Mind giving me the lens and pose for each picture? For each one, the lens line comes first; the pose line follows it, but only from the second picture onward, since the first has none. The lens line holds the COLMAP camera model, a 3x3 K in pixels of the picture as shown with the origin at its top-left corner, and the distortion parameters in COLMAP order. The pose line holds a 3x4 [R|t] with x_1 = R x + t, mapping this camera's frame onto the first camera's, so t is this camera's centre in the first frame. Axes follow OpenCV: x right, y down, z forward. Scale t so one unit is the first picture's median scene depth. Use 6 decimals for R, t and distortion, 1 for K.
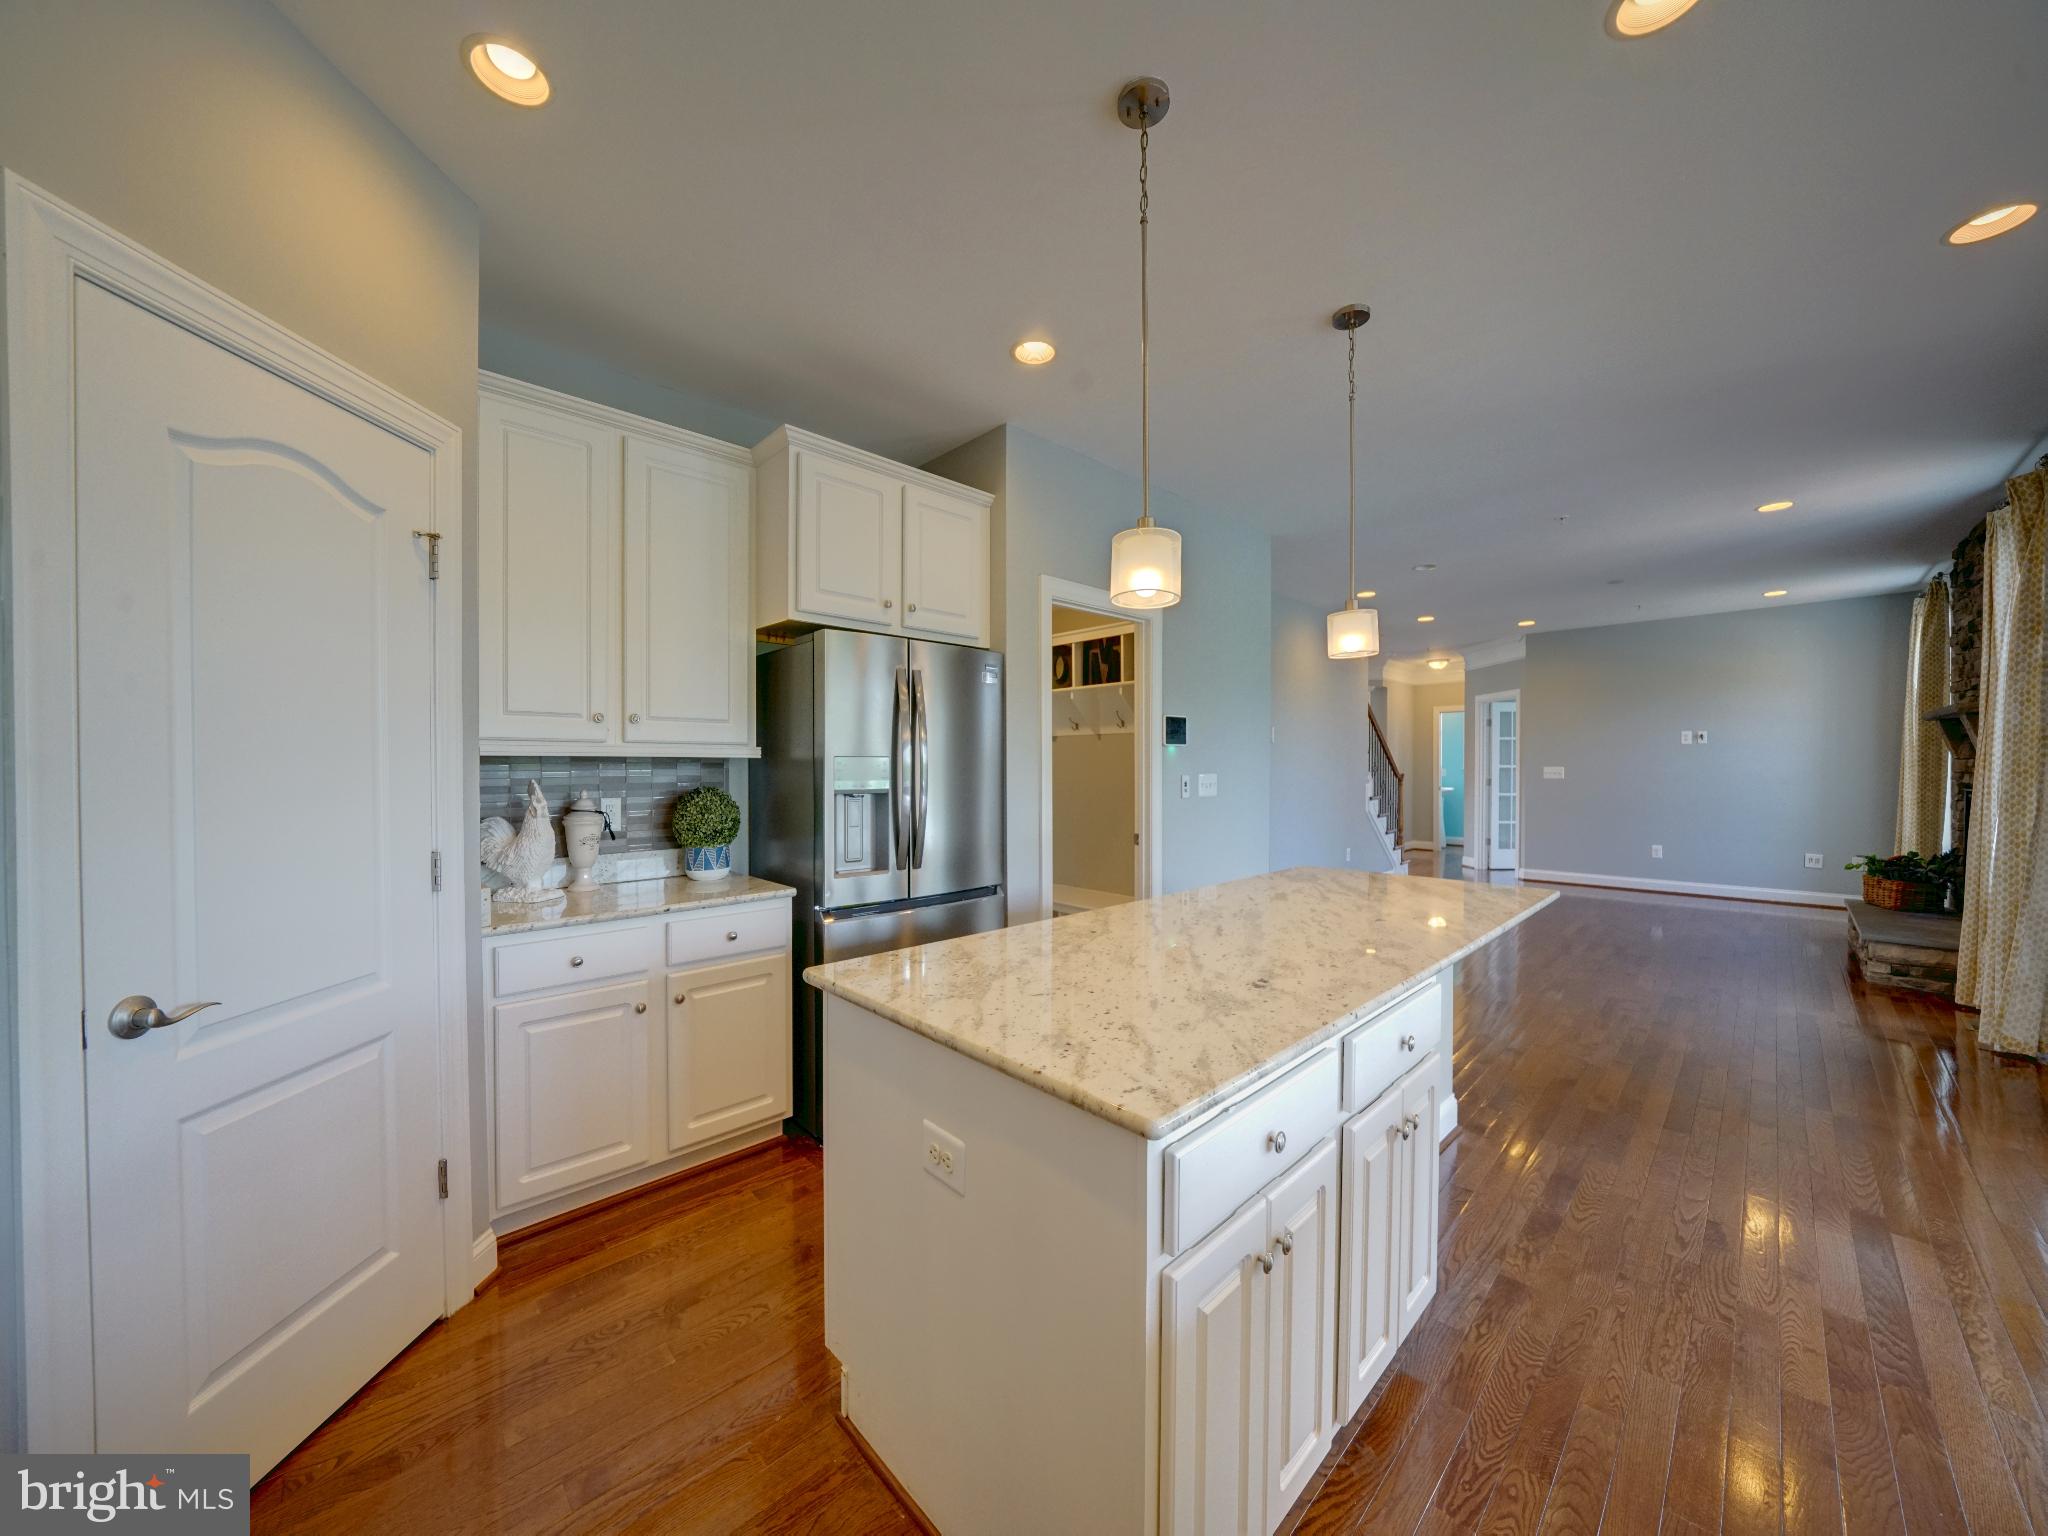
lens RADIAL K [[729.7, 0, 1024.0], [0, 729.7, 768.0], [0, 0, 1]] dist [-0.017315, -0.000303]
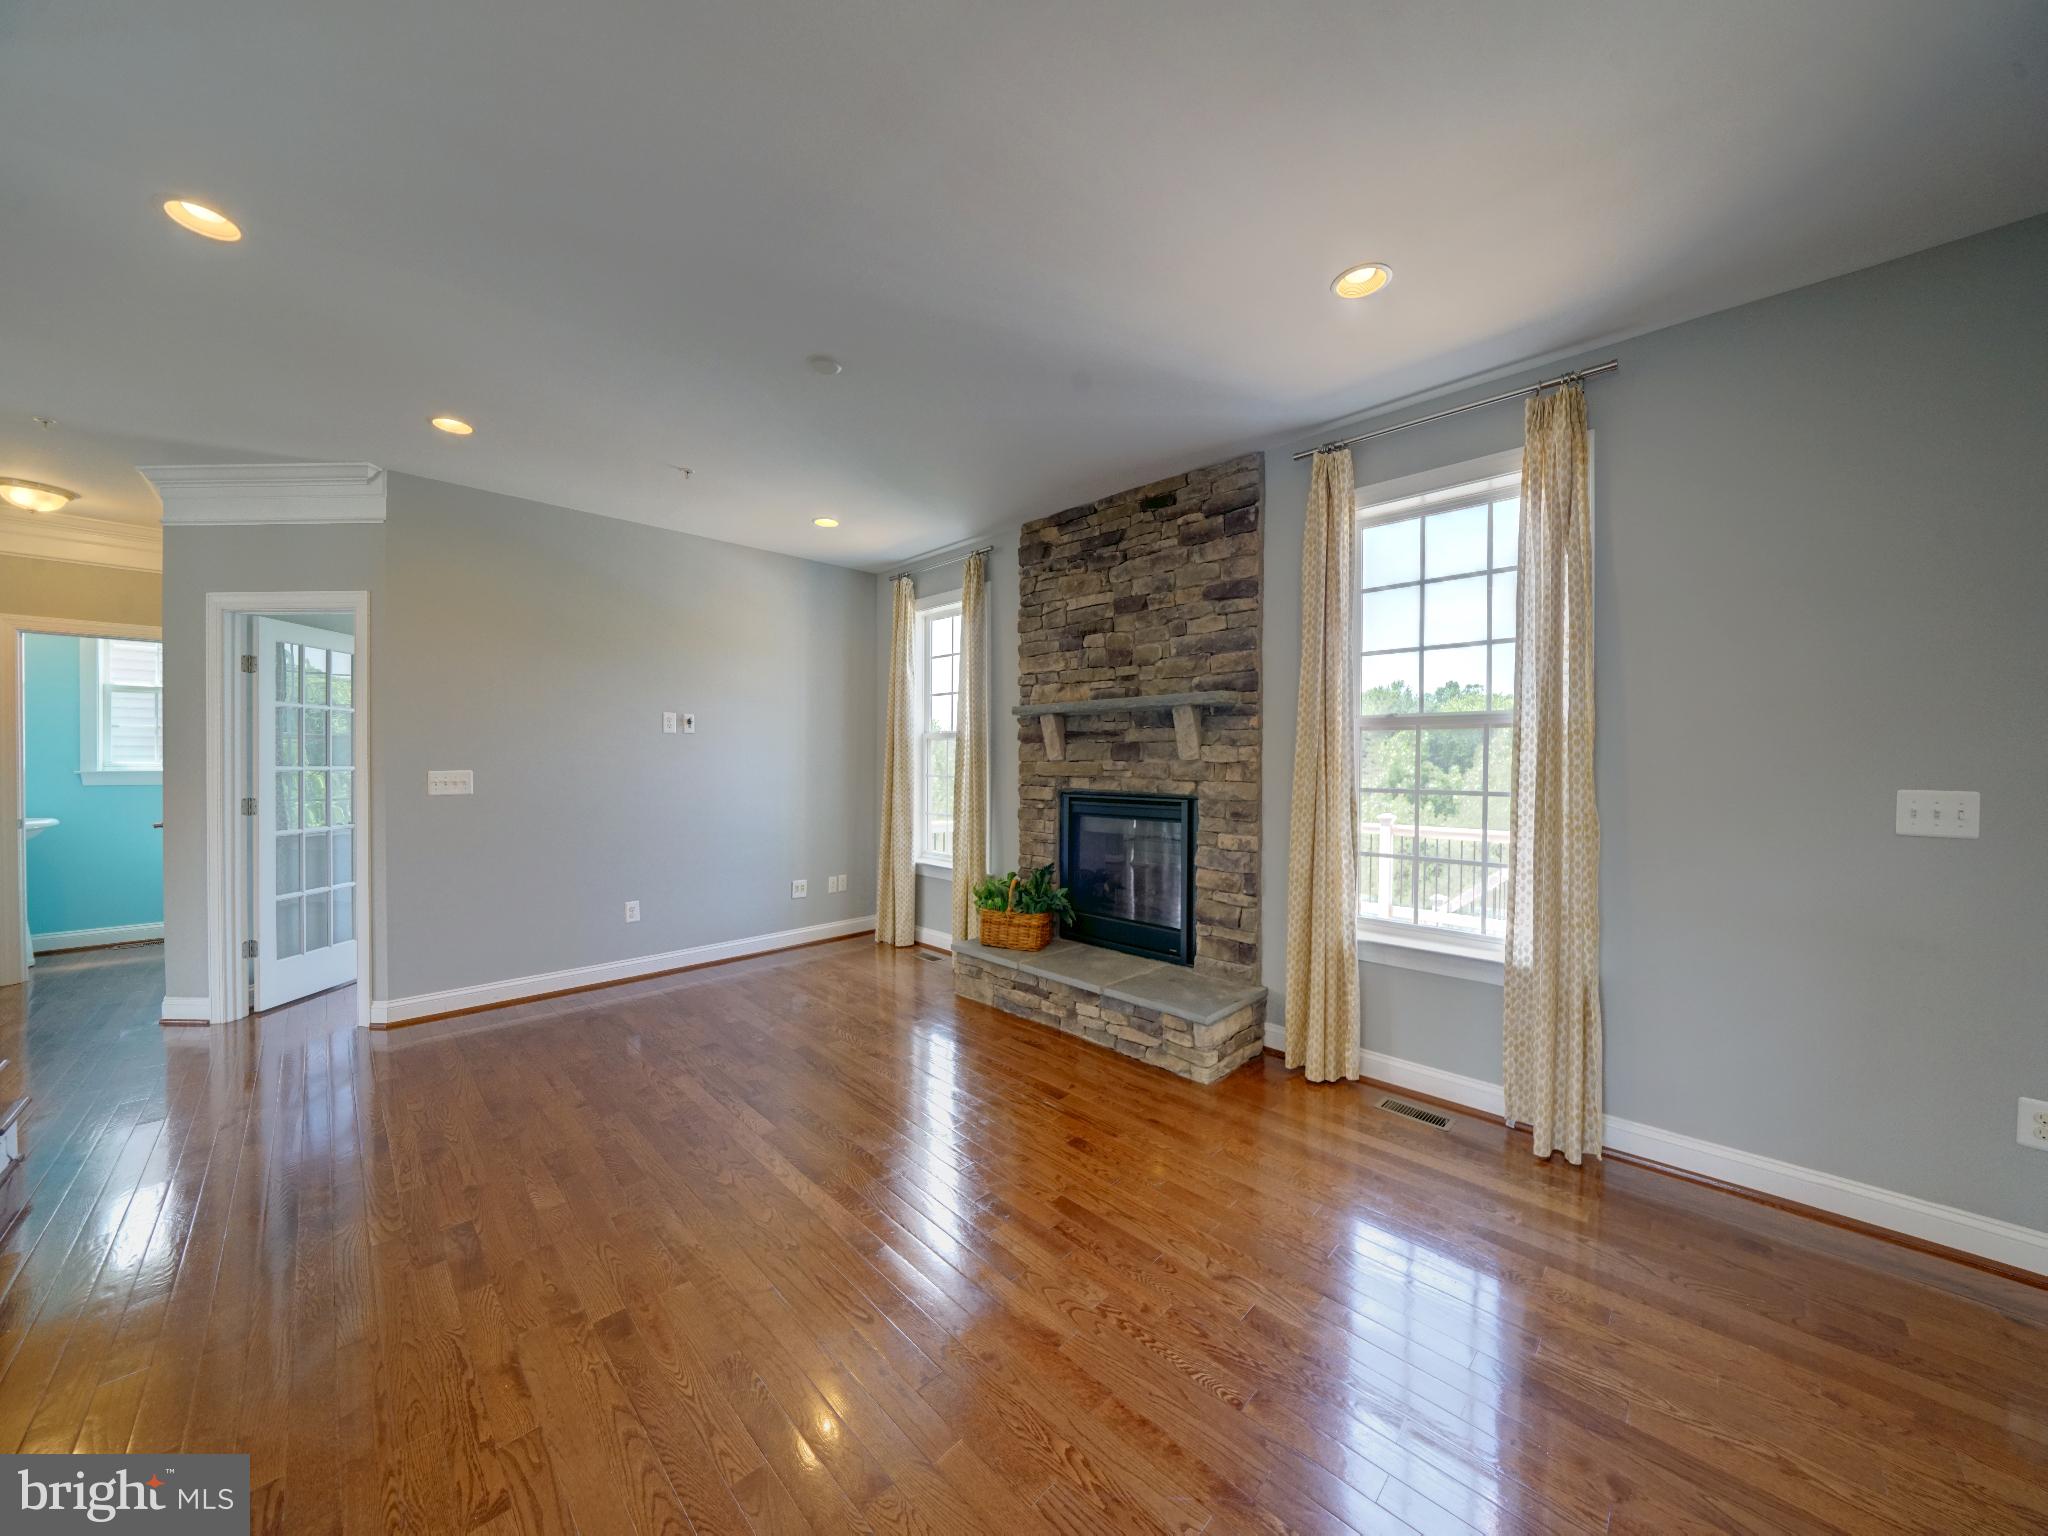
lens RADIAL K [[712.0, 0, 1015.0], [0, 712.0, 767.5], [0, 0, 1]] dist [-0.026086, 0.003314]
pose [[-0.012431, -0.005942, 0.999905, 0.849304], [0.002604, 0.999979, 0.005975, -0.017071], [-0.999919, 0.002678, -0.012415, 2.011189]]
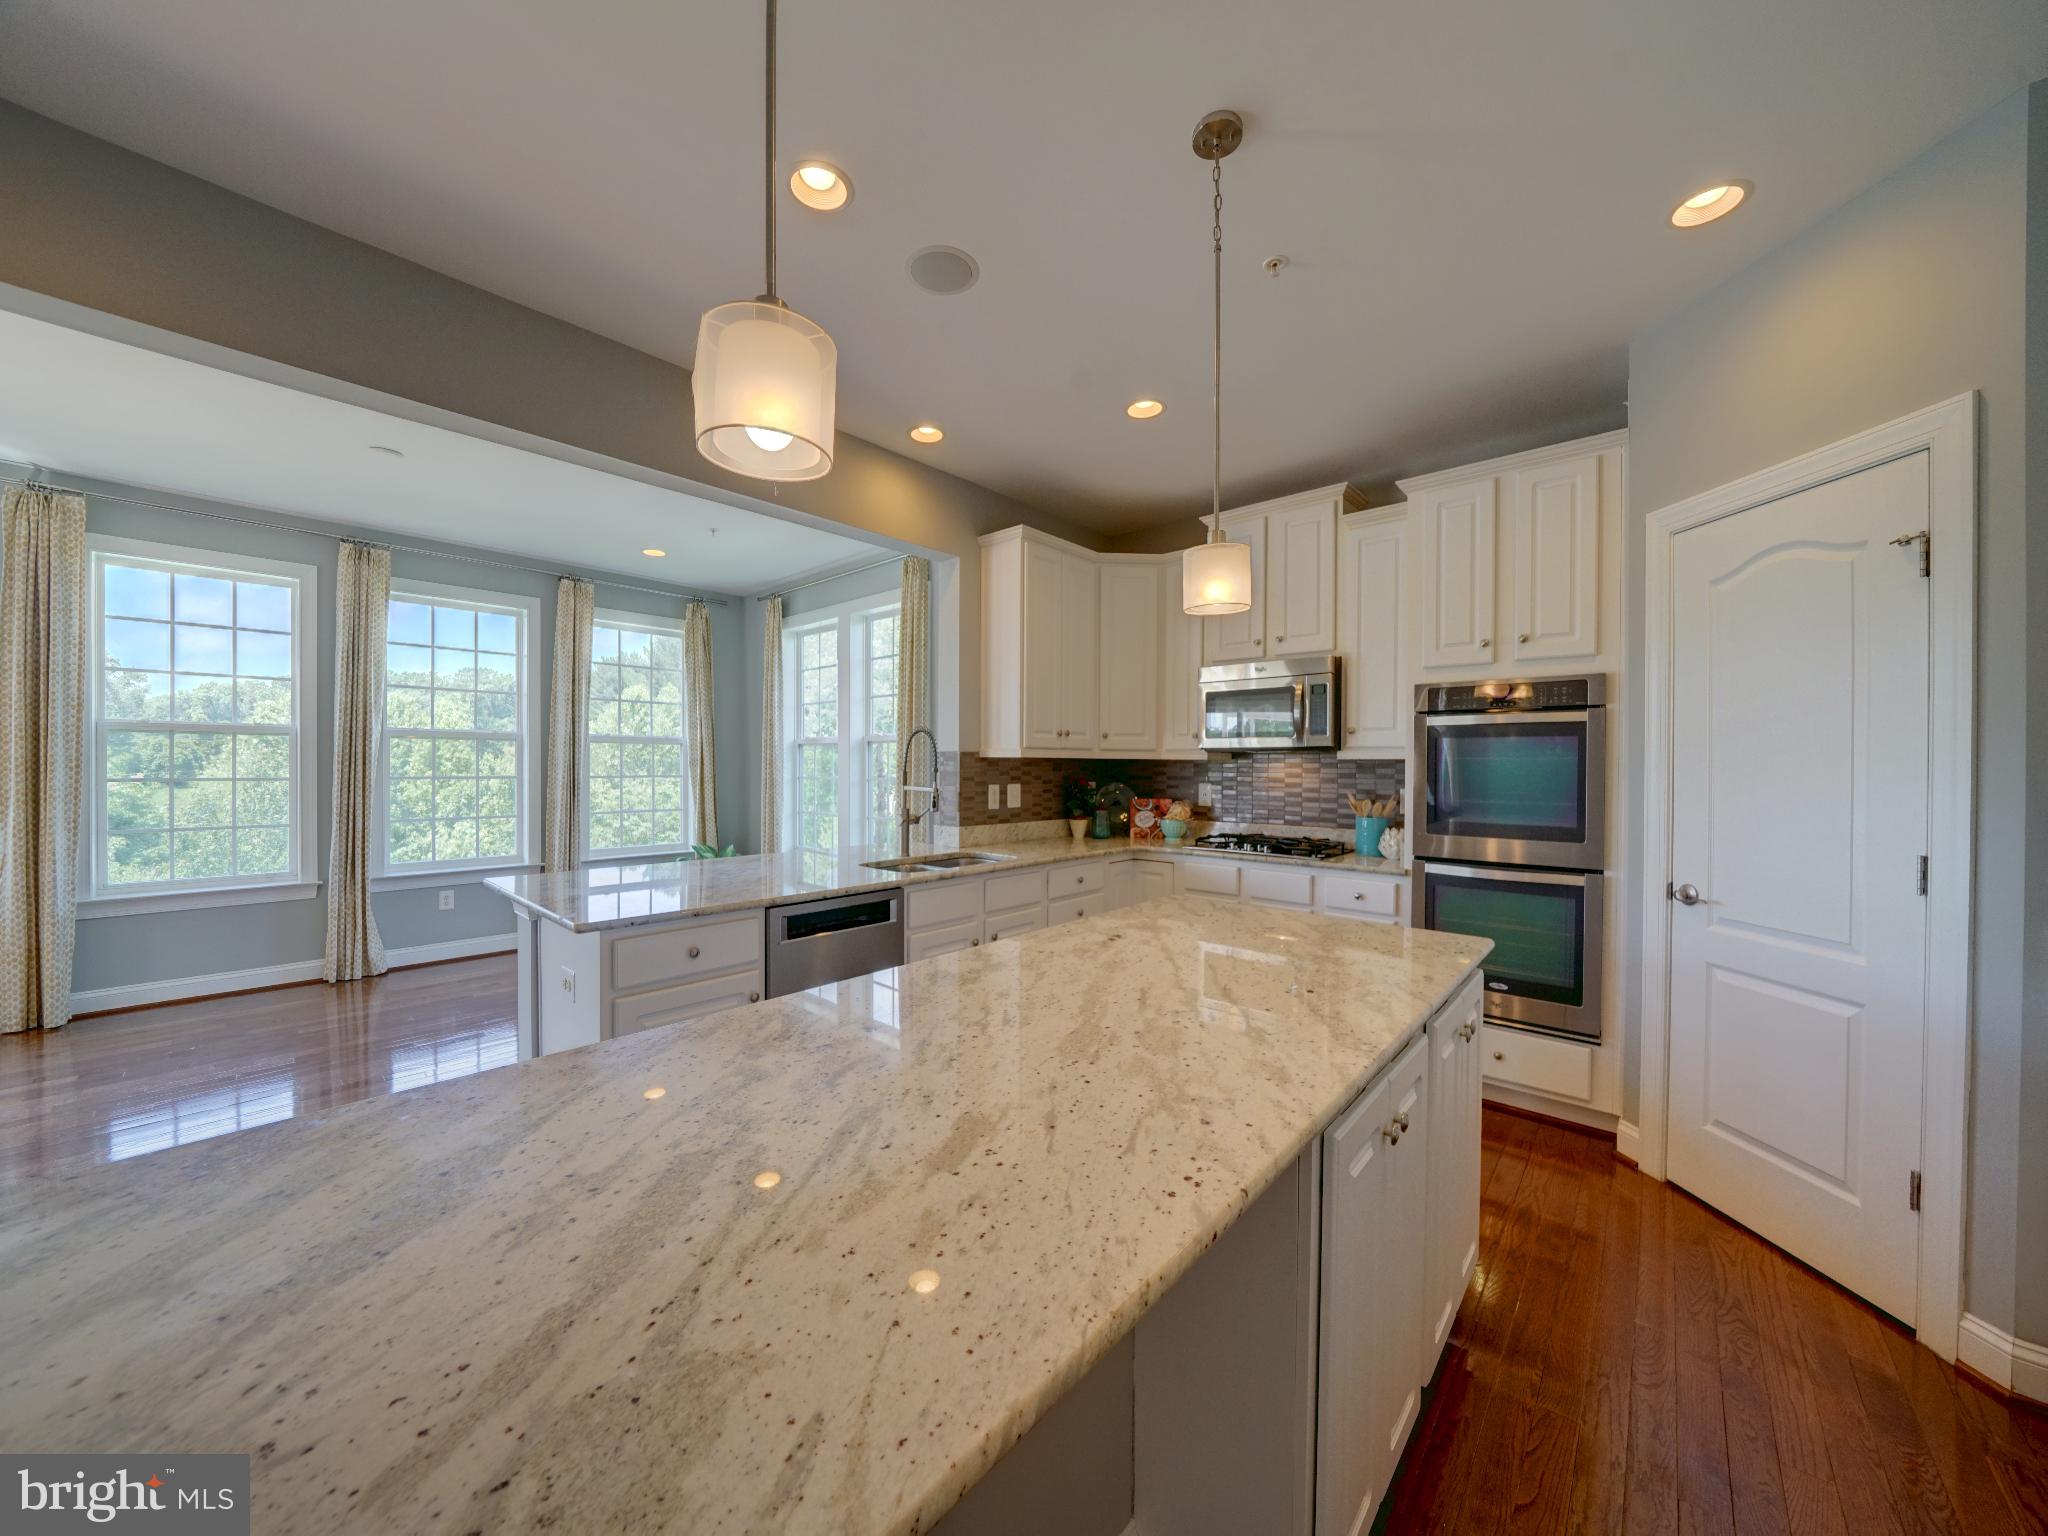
lens RADIAL K [[727.2, 0, 1015.6], [0, 727.2, 770.8], [0, 0, 1]] dist [-0.022075, 0.002691]
pose [[-0.997831, -0.001035, -0.065819, 0.325083], [-0.002063, 0.999877, 0.015540, -0.006788], [0.065794, 0.015642, -0.997711, 1.254673]]
